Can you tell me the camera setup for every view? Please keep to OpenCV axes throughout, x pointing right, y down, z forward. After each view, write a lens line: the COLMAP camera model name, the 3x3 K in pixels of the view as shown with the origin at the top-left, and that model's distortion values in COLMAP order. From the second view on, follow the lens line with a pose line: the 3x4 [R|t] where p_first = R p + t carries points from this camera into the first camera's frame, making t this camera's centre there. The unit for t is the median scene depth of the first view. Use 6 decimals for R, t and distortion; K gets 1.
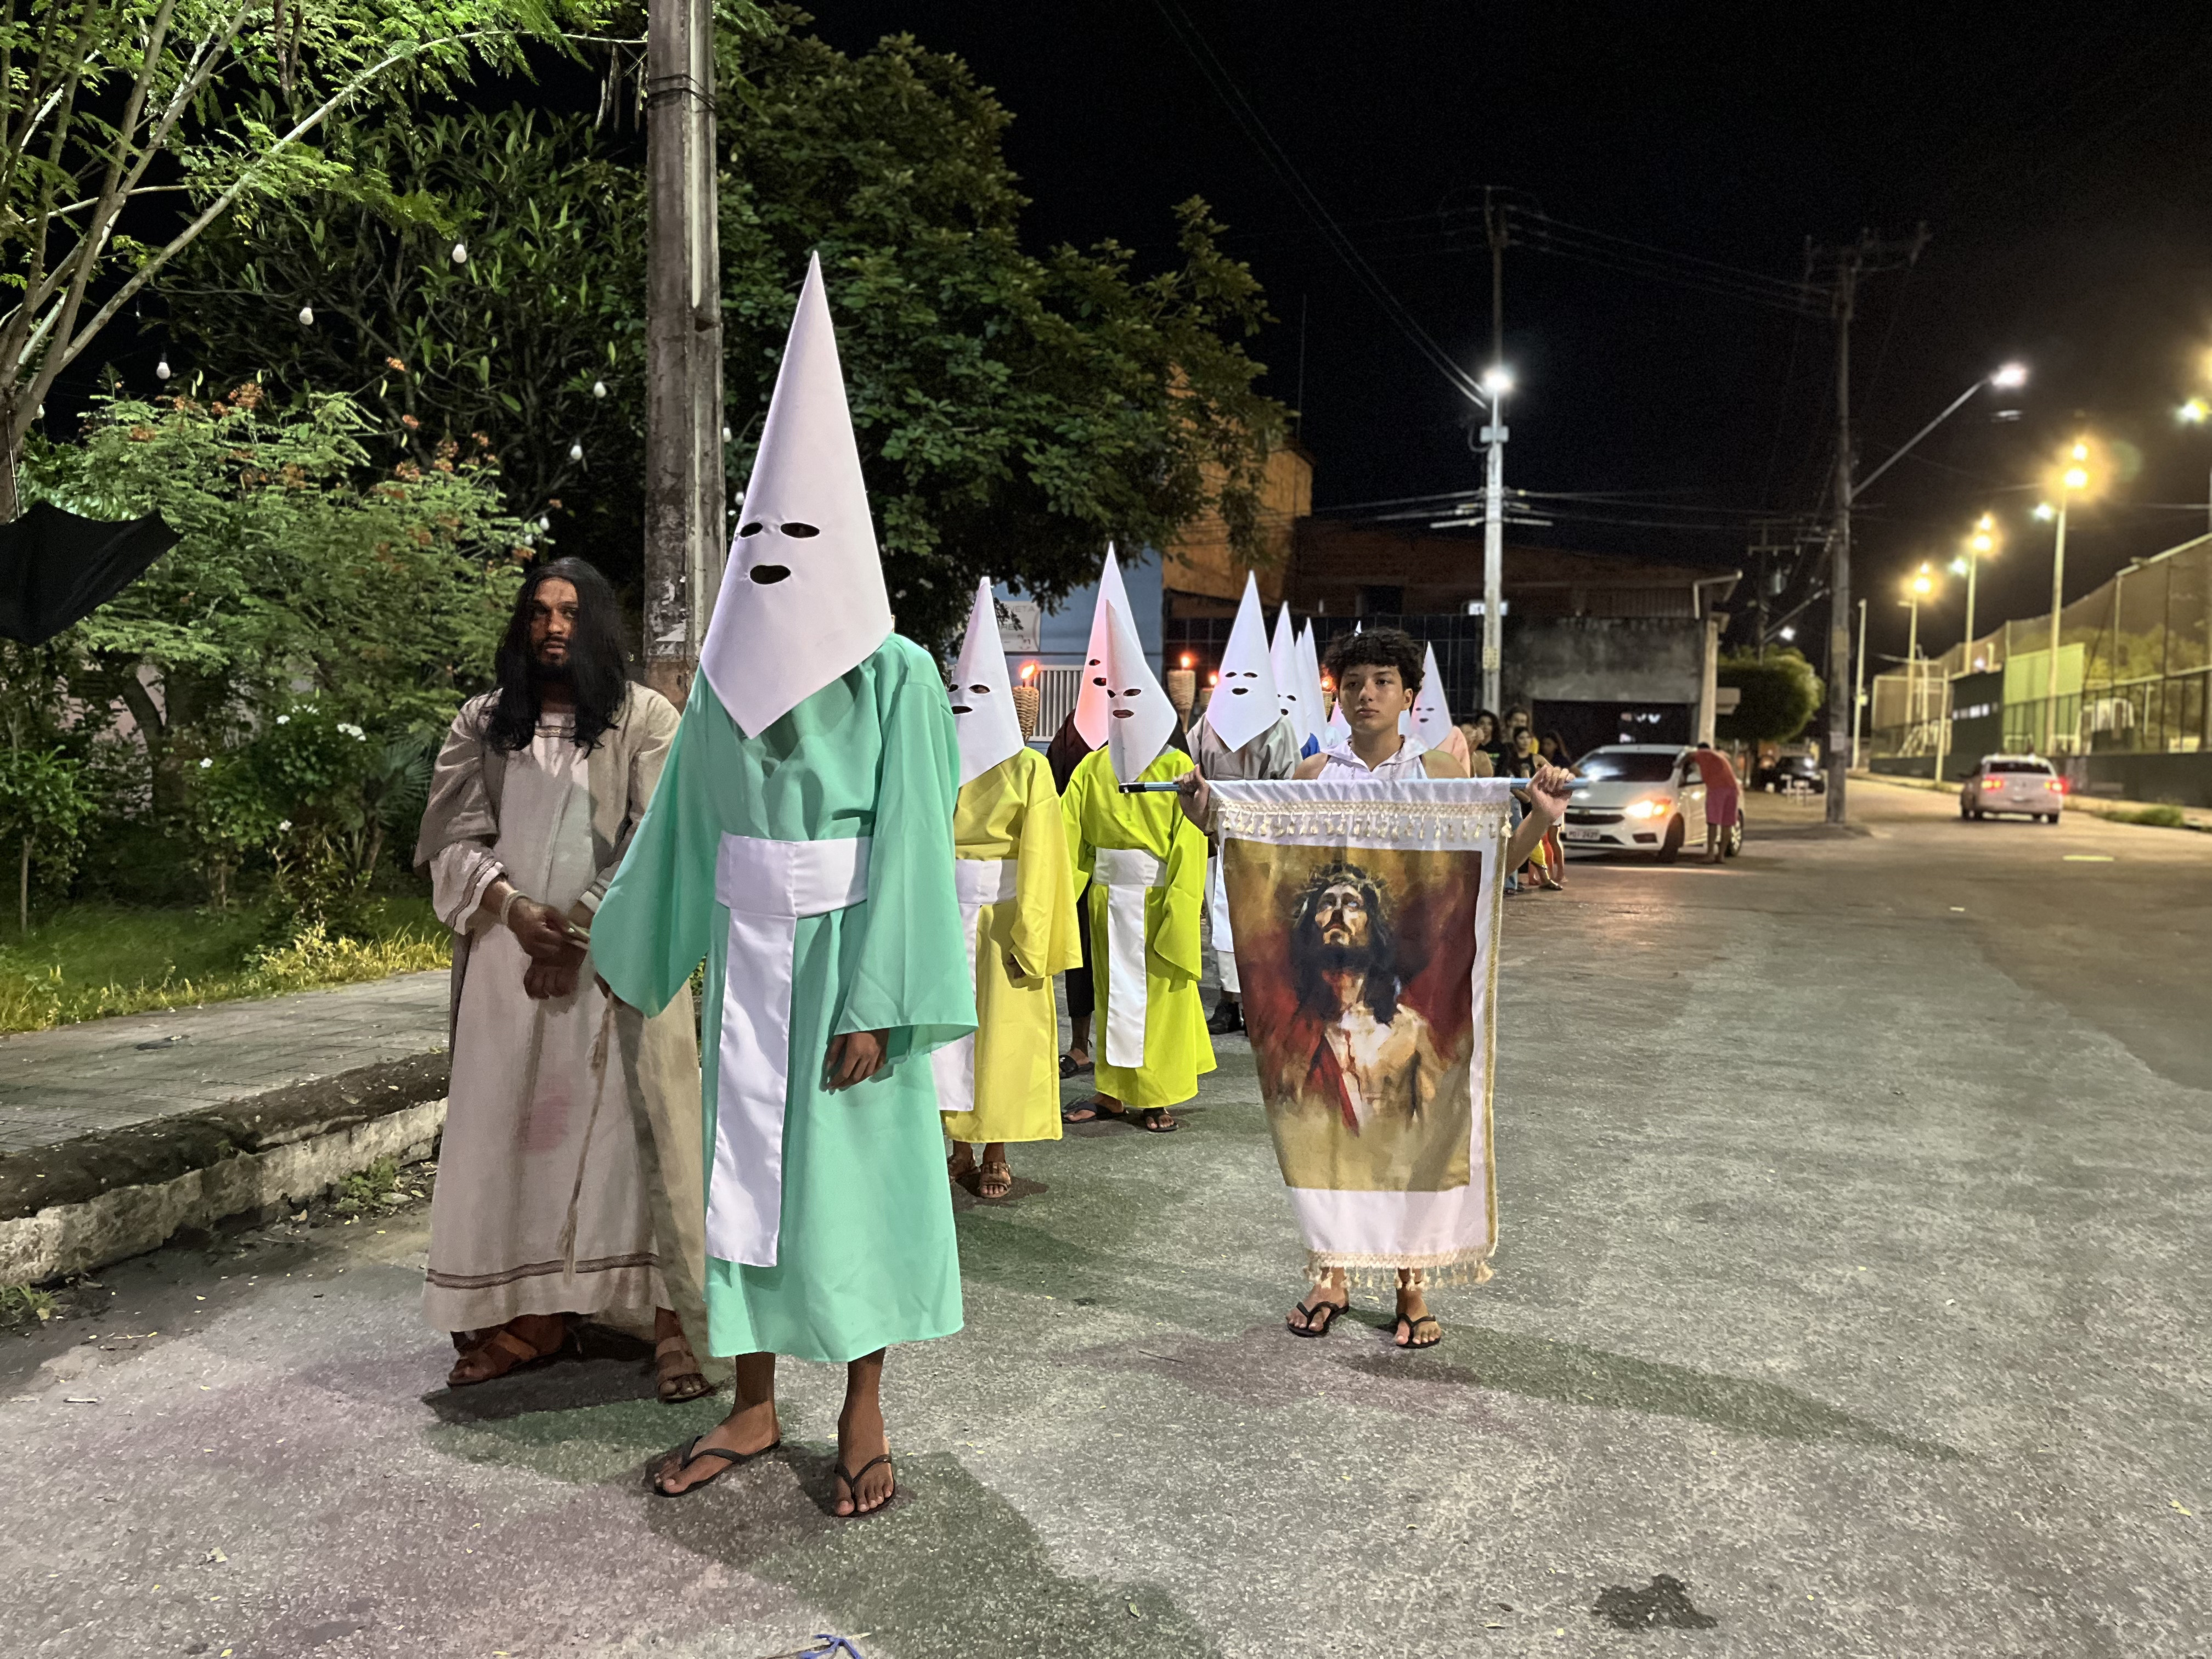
lens RADIAL K [[1679.8, 0, 1106.0], [0, 1679.8, 829.5], [0, 0, 1]] dist [0.005995, -0.003672]
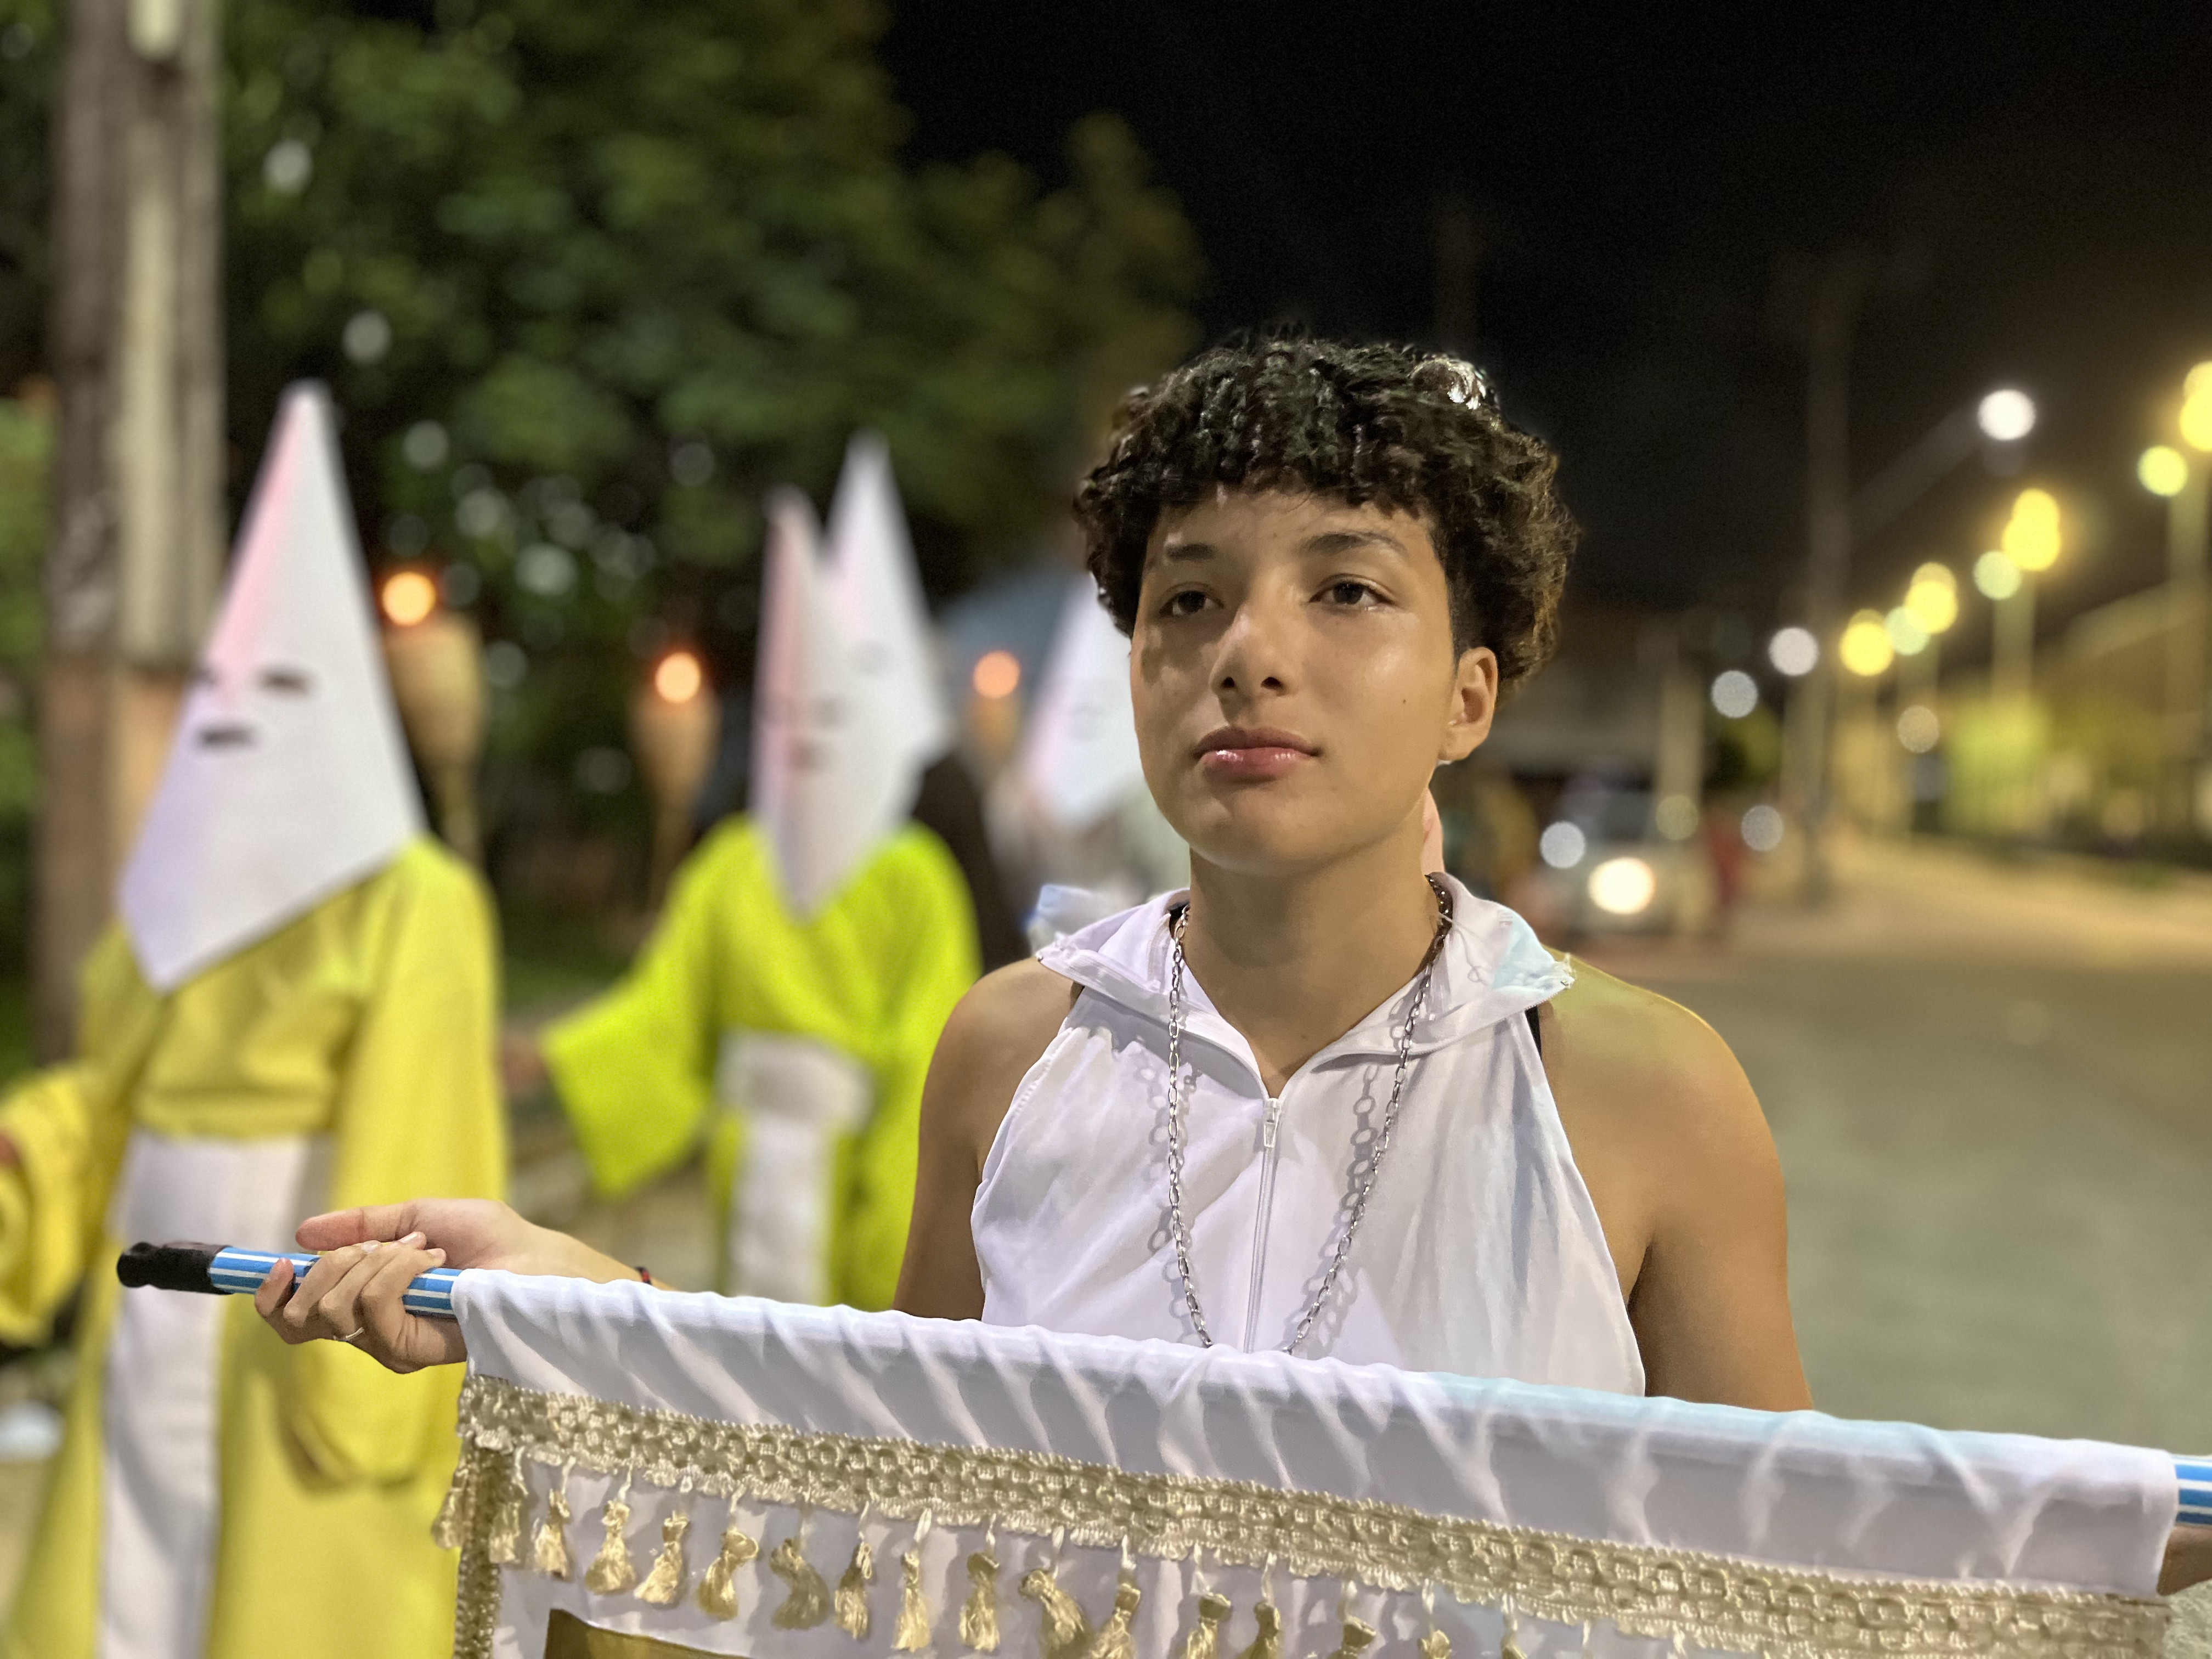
lens RADIAL K [[1679.8, 0, 1106.0], [0, 1679.8, 829.5], [0, 0, 1]] dist [0.005995, -0.003672]
pose [[0.999180, 0.018760, 0.035892, 0.045720], [-0.017707, 0.999410, -0.029443, -0.019552], [-0.036423, 0.028784, 0.998922, 0.283329]]
